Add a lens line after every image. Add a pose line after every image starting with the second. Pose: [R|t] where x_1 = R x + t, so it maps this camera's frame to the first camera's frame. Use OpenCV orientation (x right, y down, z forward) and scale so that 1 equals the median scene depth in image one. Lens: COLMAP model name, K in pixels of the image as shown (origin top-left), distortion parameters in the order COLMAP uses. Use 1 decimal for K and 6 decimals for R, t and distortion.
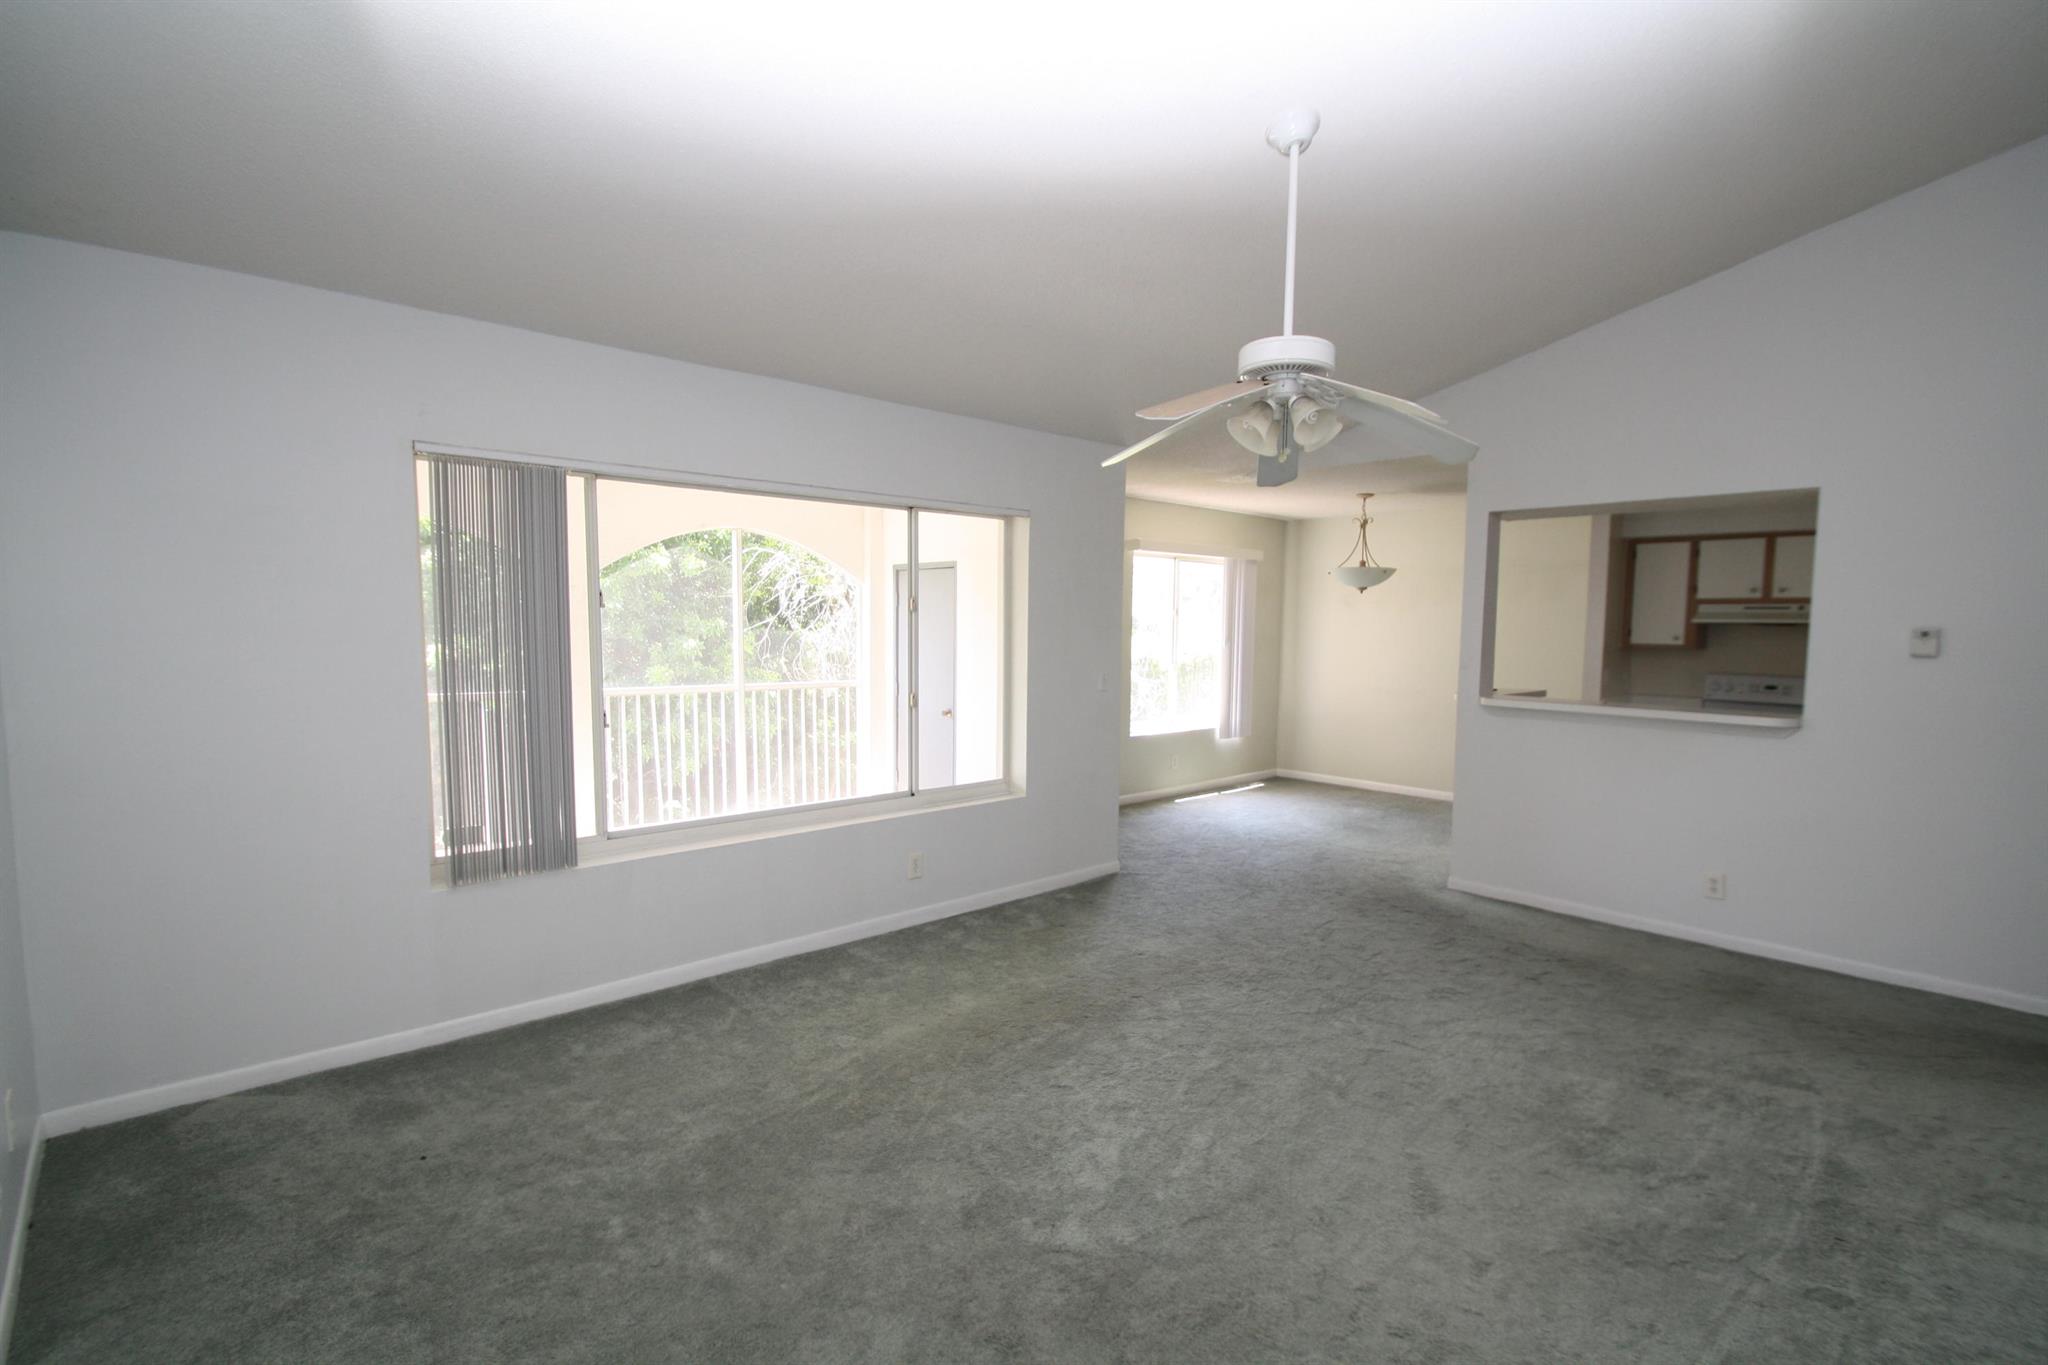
lens RADIAL K [[957.2, 0, 1027.2], [0, 957.2, 695.4], [0, 0, 1]] dist [0.004984, -0.006538]
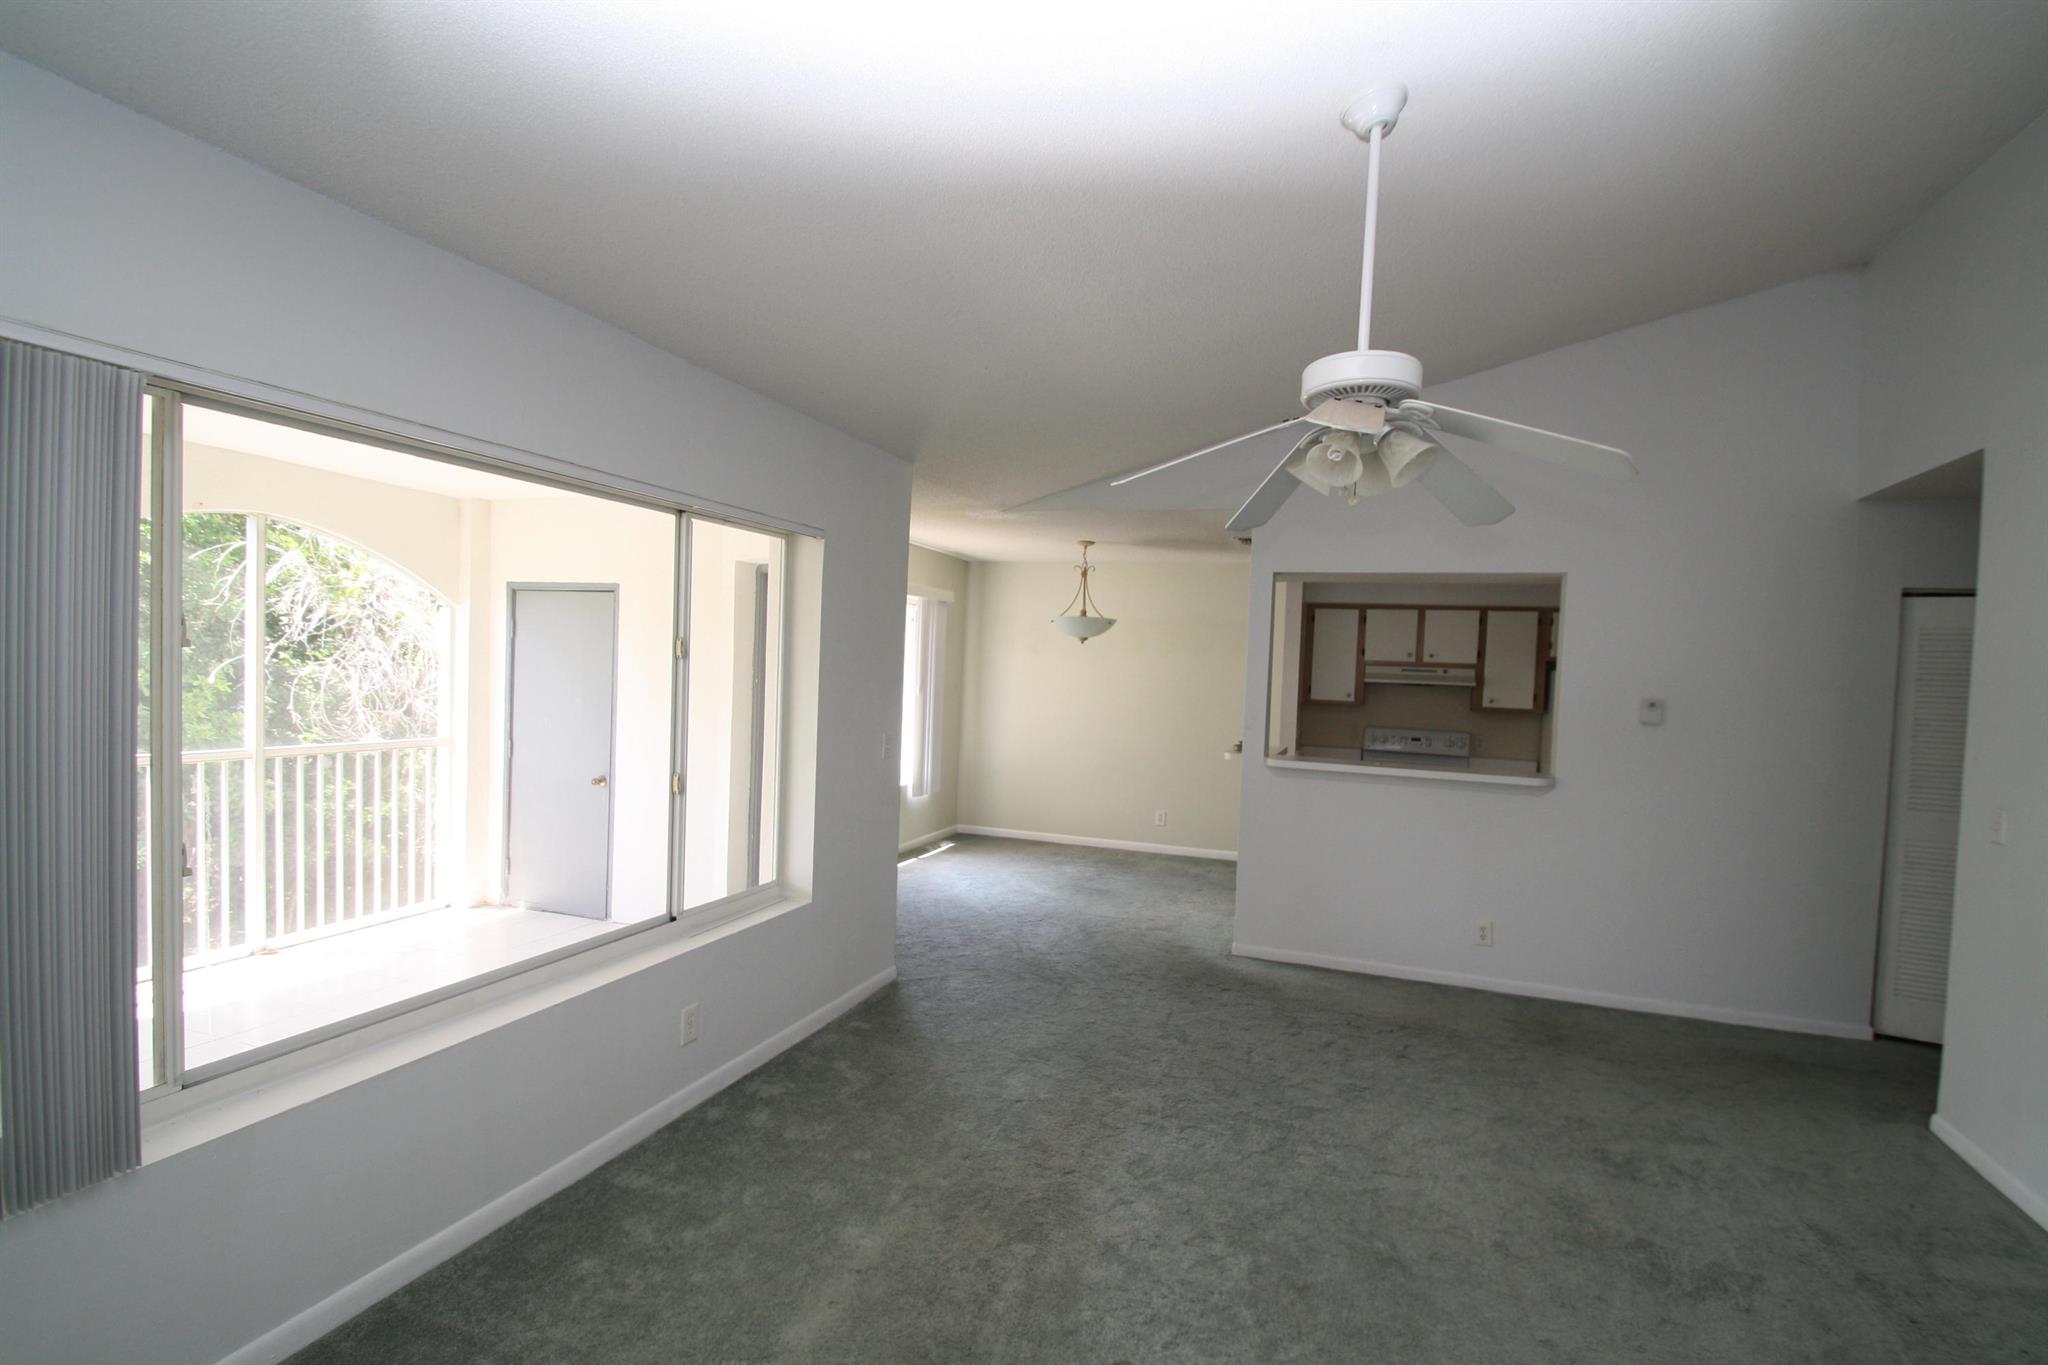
lens RADIAL K [[957.2, 0, 1021.5], [0, 957.2, 689.5], [0, 0, 1]] dist [0.004984, -0.006538]
pose [[0.882028, 0.010718, 0.471075, -0.226807], [0.008325, 0.999231, -0.038323, -0.034573], [-0.471124, 0.037724, 0.881260, 0.257923]]
